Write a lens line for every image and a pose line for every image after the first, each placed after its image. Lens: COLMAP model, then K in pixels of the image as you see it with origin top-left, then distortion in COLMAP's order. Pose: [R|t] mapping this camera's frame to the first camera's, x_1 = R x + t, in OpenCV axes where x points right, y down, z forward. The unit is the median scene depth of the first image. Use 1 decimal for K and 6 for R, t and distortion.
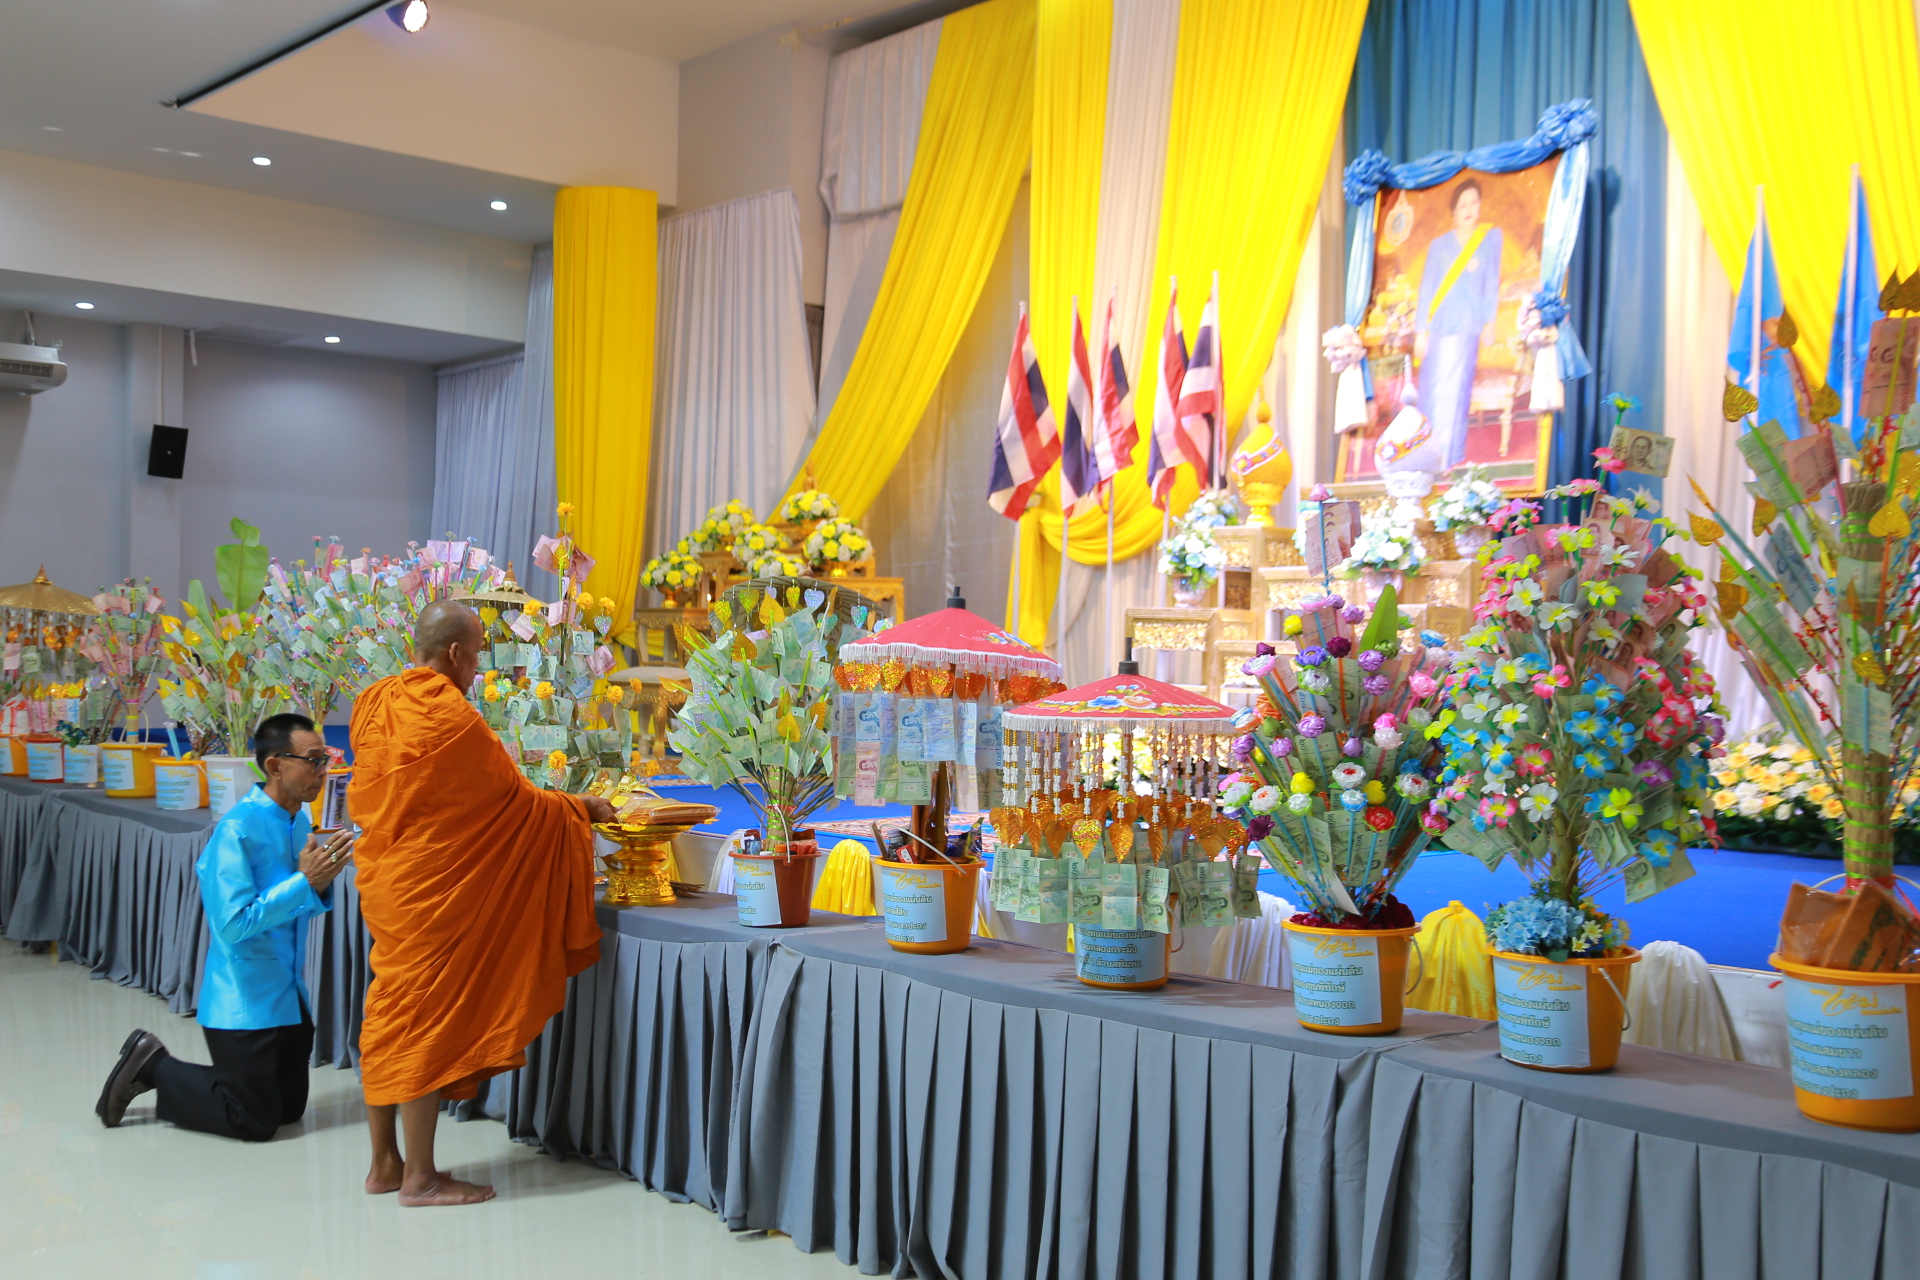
lens RADIAL K [[1945.1, 0, 956.7], [0, 1945.1, 680.4], [0, 0, 1]] dist [-0.012593, -0.004254]
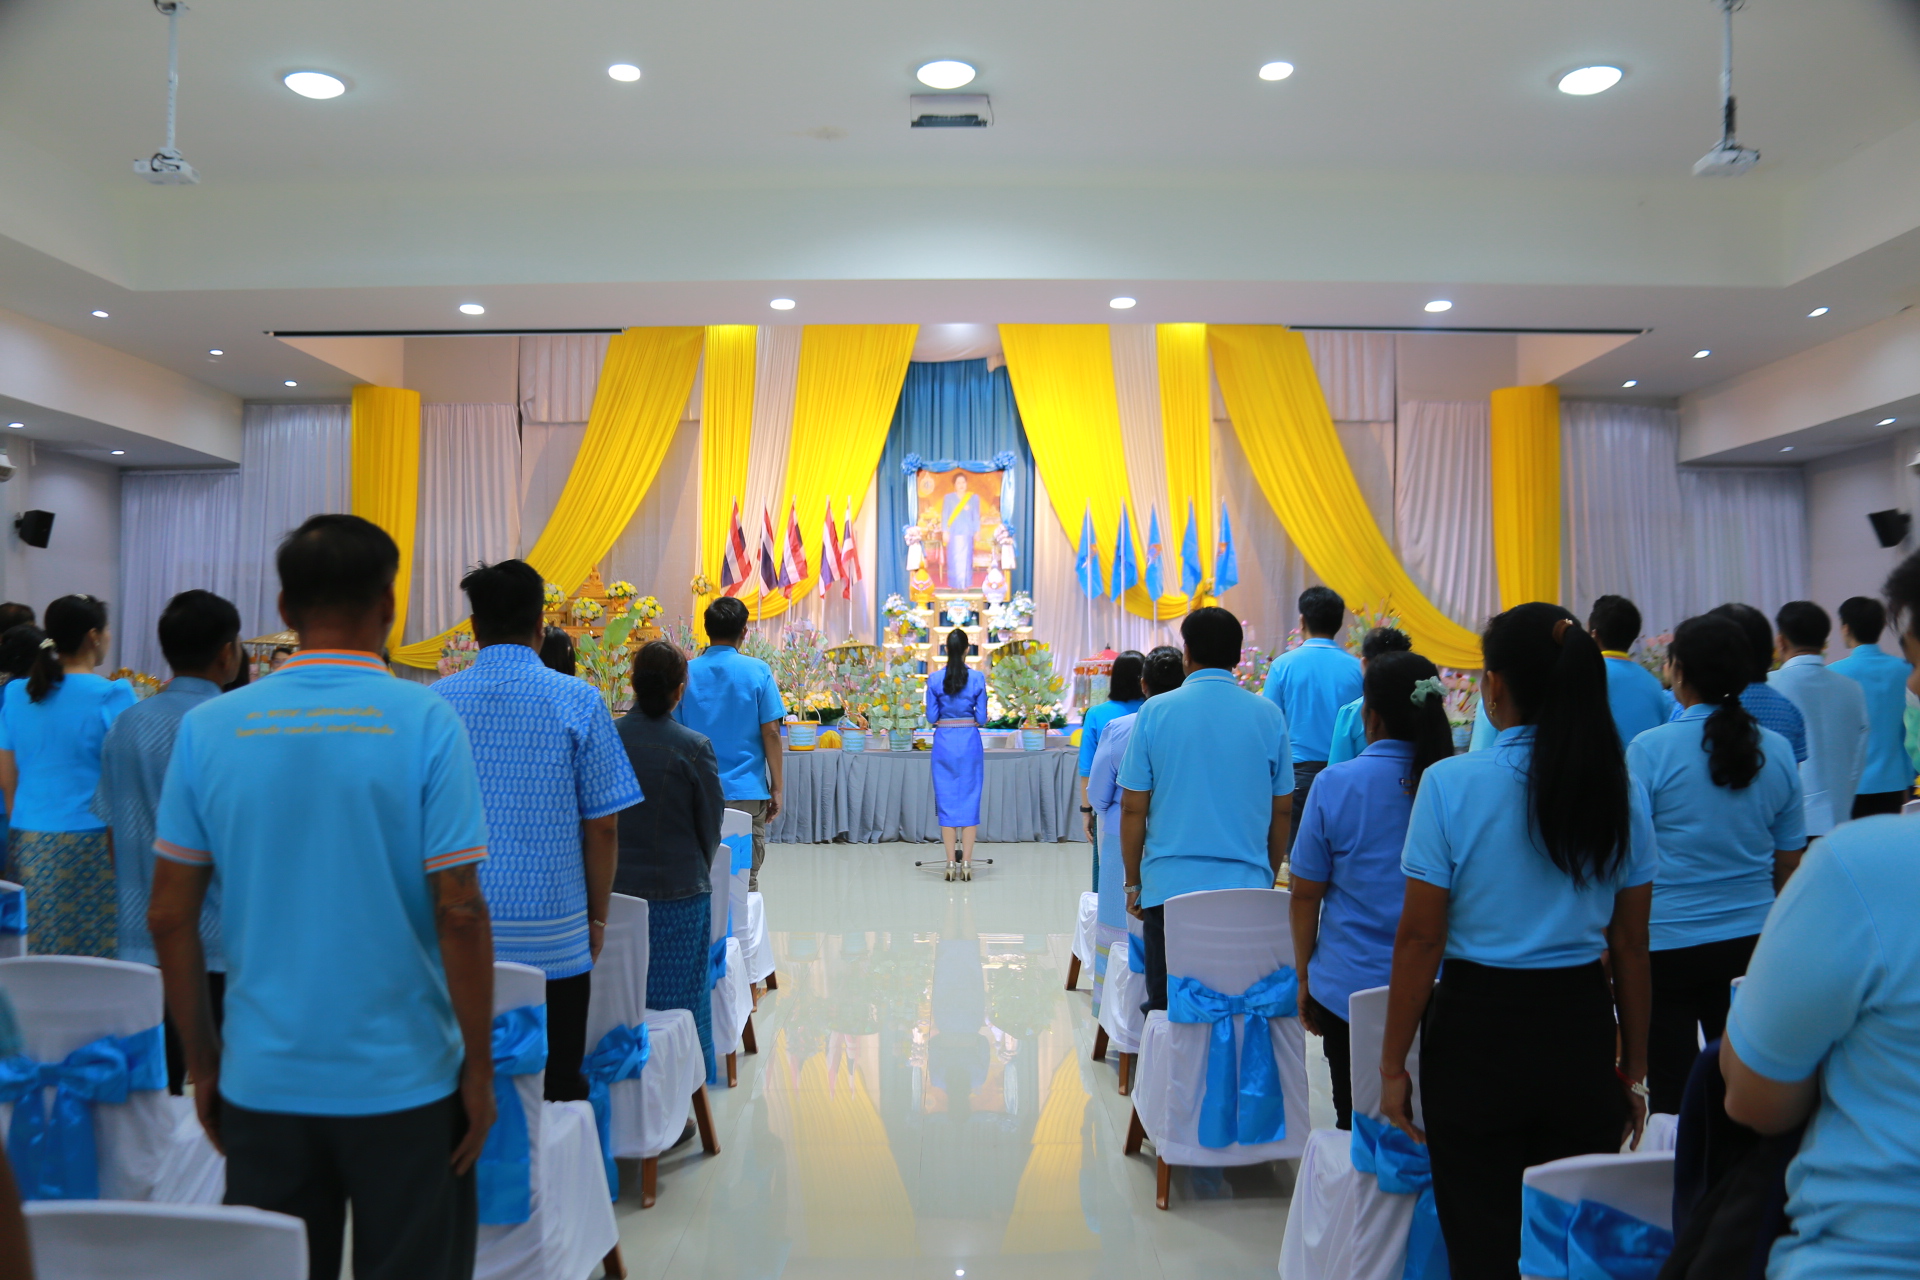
lens RADIAL K [[1525.8, 0, 966.5], [0, 1525.8, 691.4], [0, 0, 1]] dist [-0.119660, 0.115279]
pose [[0.695609, -0.023657, 0.718031, -1.131459], [0.018046, 0.999718, 0.015455, -0.005155], [-0.718194, 0.002207, 0.695839, -0.369475]]
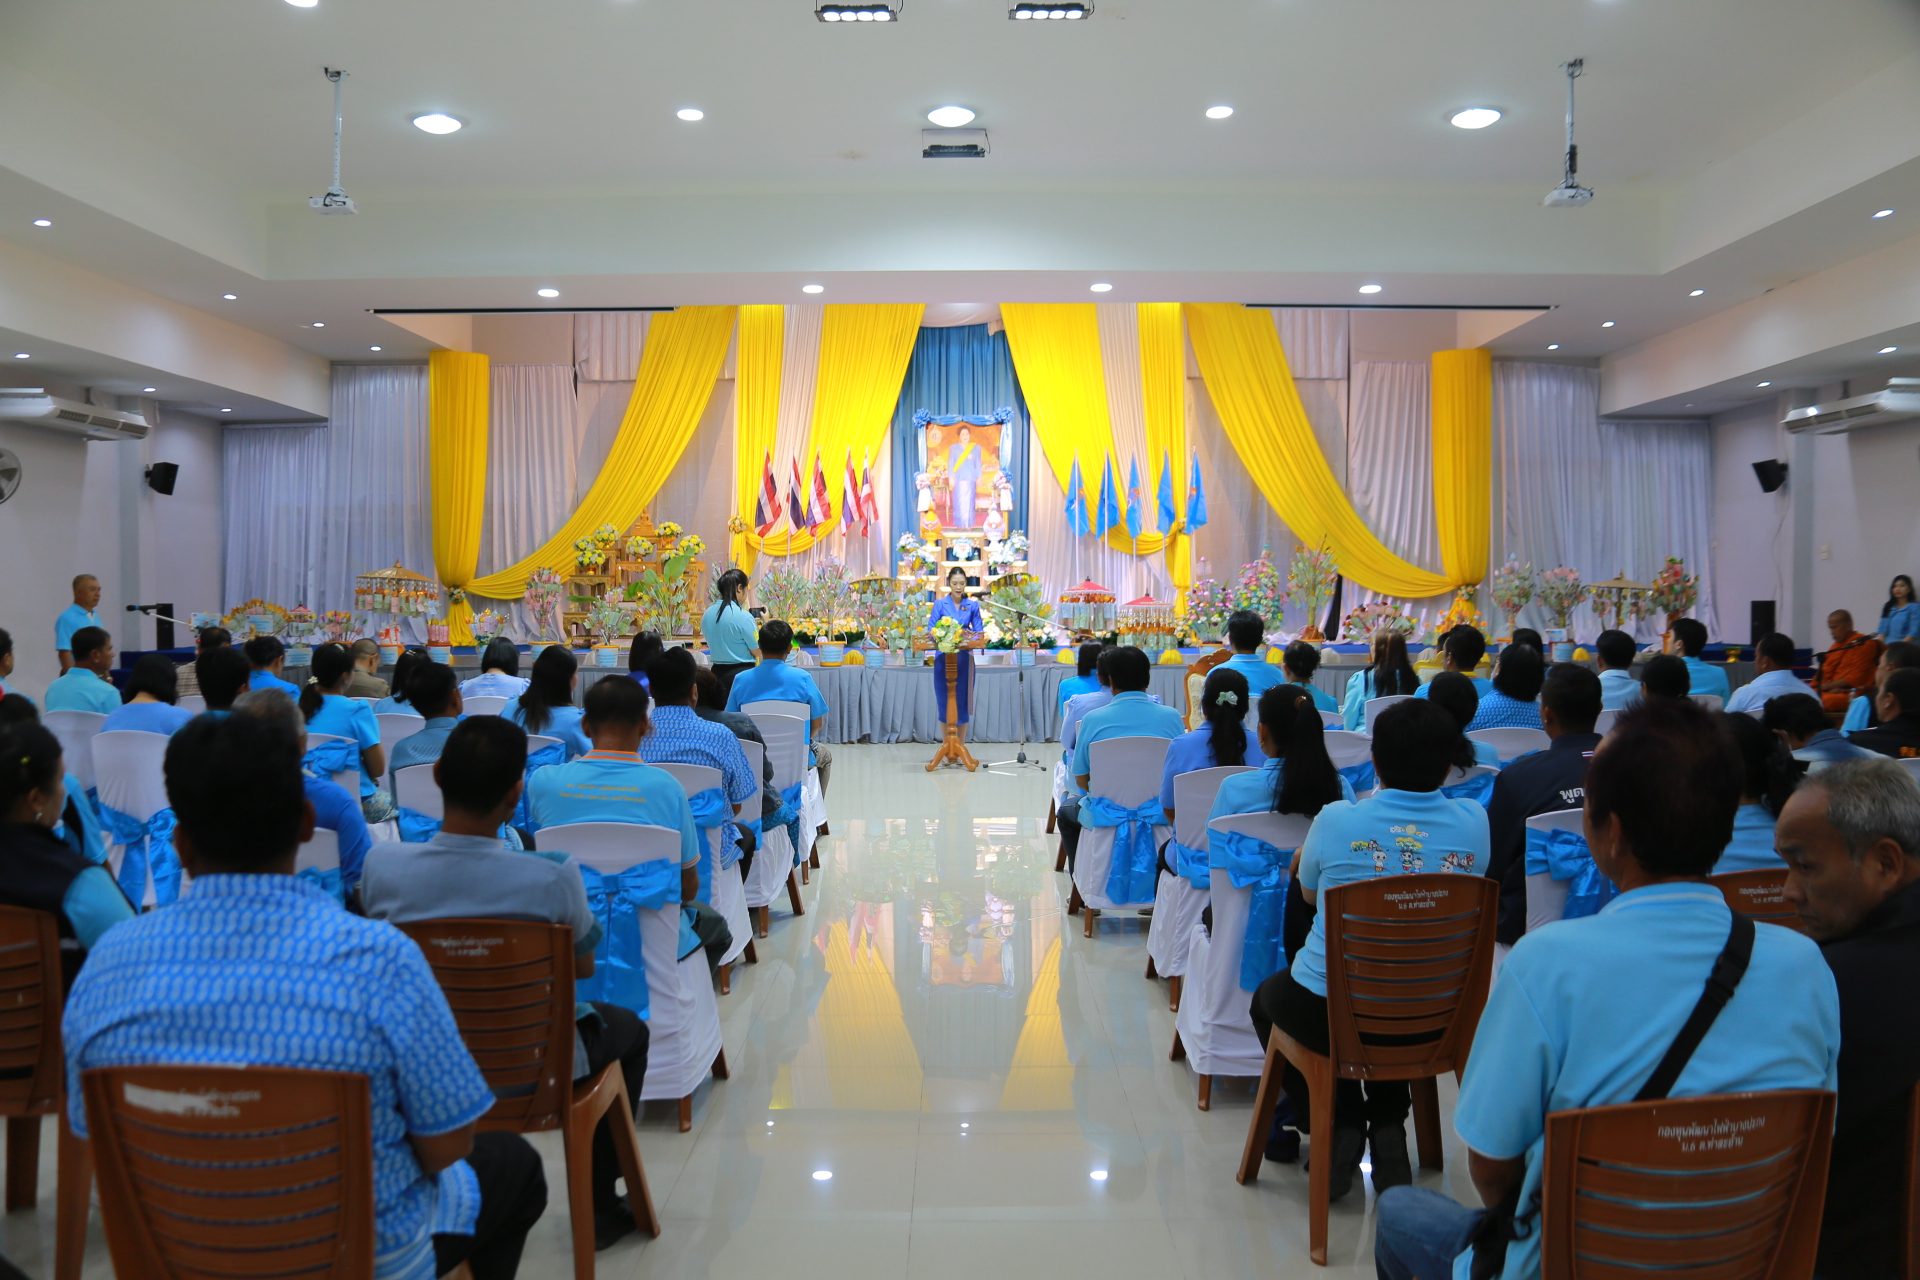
lens RADIAL K [[1525.8, 0, 966.5], [0, 1525.8, 691.4], [0, 0, 1]] dist [-0.119660, 0.115279]
pose [[0.698434, -0.057572, 0.713355, -1.332753], [0.019044, 0.997901, 0.061891, -0.005181], [-0.715421, -0.029642, 0.698065, -0.569975]]
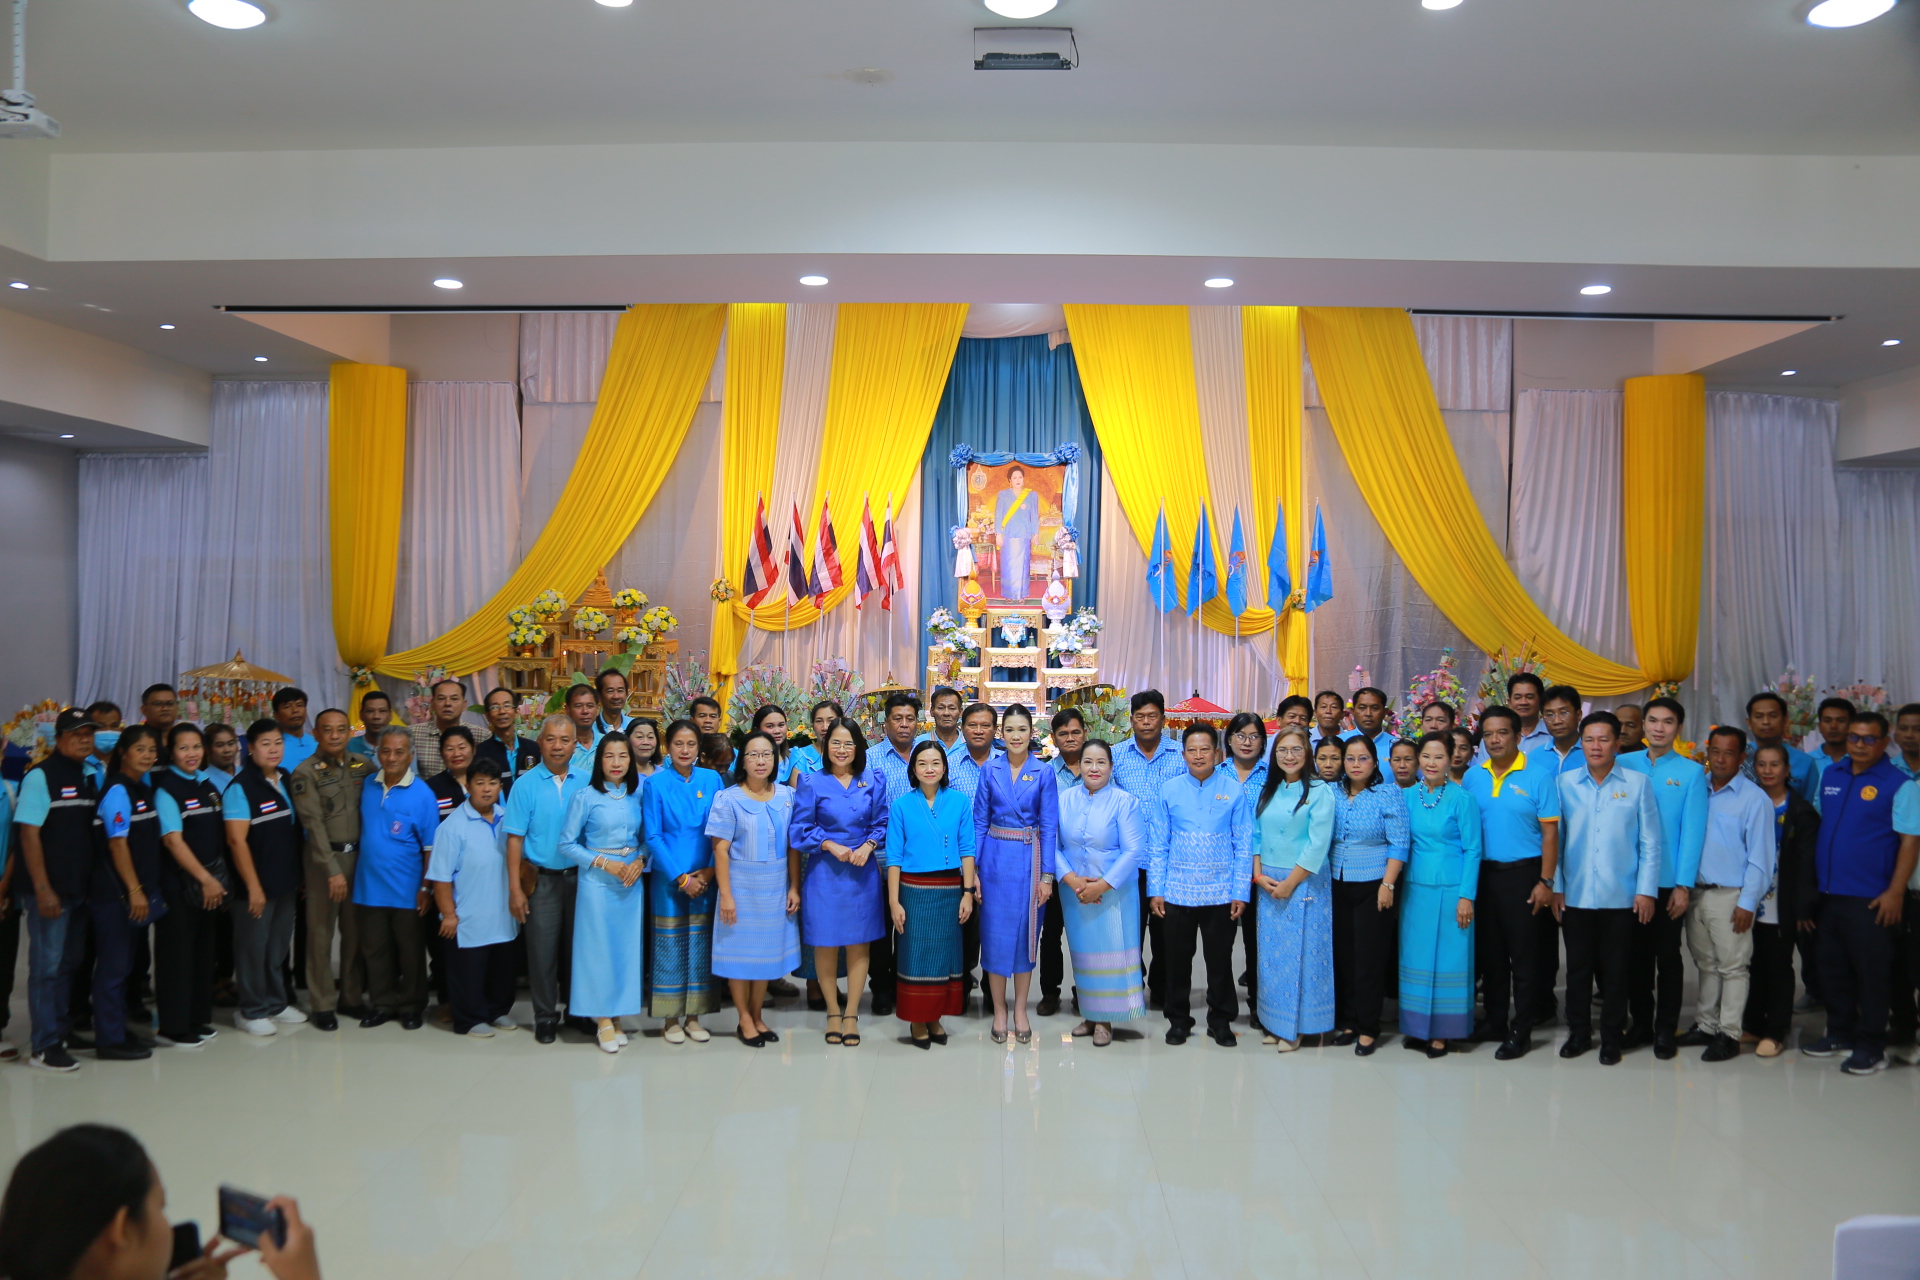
lens RADIAL K [[1525.8, 0, 966.5], [0, 1525.8, 691.4], [0, 0, 1]] dist [-0.119660, 0.115279]
pose [[0.712908, -0.039905, 0.700122, -0.980071], [0.006305, 0.998704, 0.050504, -0.088458], [-0.701230, -0.031590, 0.712235, -0.196340]]
